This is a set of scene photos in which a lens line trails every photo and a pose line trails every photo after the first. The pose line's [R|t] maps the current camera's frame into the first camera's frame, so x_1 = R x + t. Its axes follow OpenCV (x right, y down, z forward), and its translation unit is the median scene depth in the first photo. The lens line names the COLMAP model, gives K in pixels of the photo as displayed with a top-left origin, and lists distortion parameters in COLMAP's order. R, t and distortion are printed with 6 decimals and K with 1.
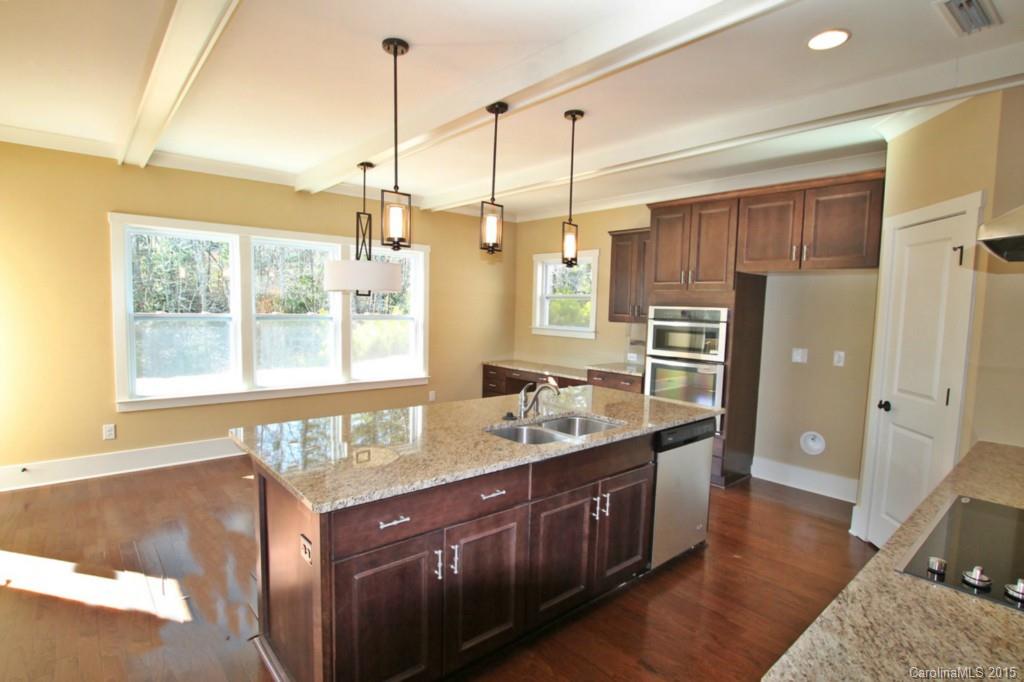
lens RADIAL K [[527.1, 0, 515.1], [0, 527.1, 344.6], [0, 0, 1]] dist [-0.001169, -0.000114]
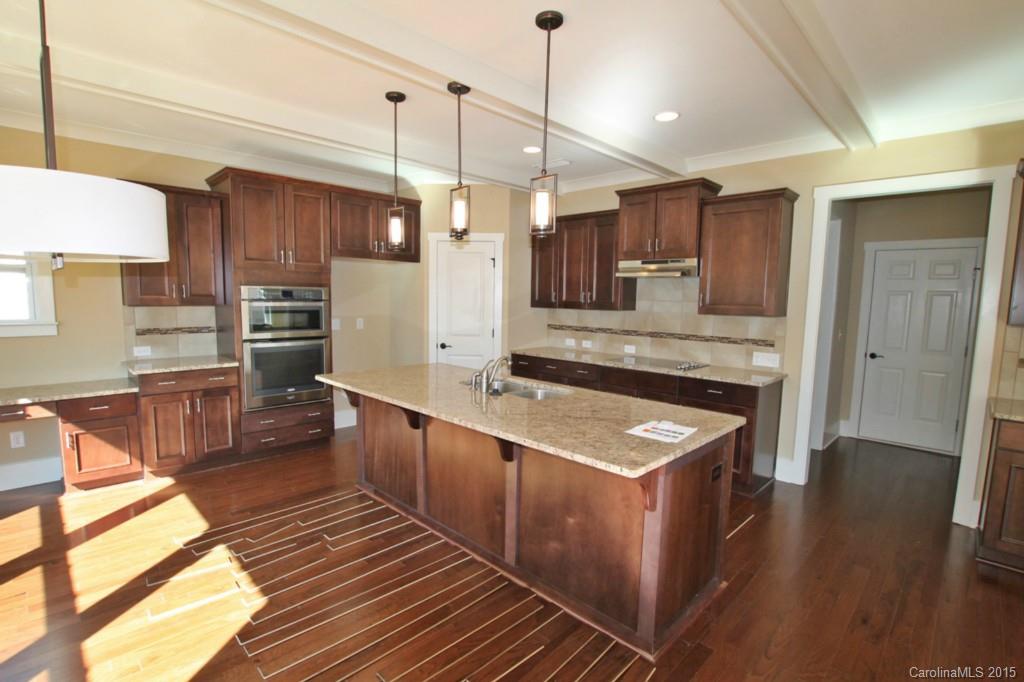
lens RADIAL K [[490.8, 0, 513.3], [0, 490.8, 346.9], [0, 0, 1]] dist [-0.000251, -0.000108]
pose [[-0.066680, -0.133819, 0.988760, -0.608455], [0.058037, 0.988767, 0.137734, -0.058284], [-0.996085, 0.066569, -0.058165, 0.598421]]
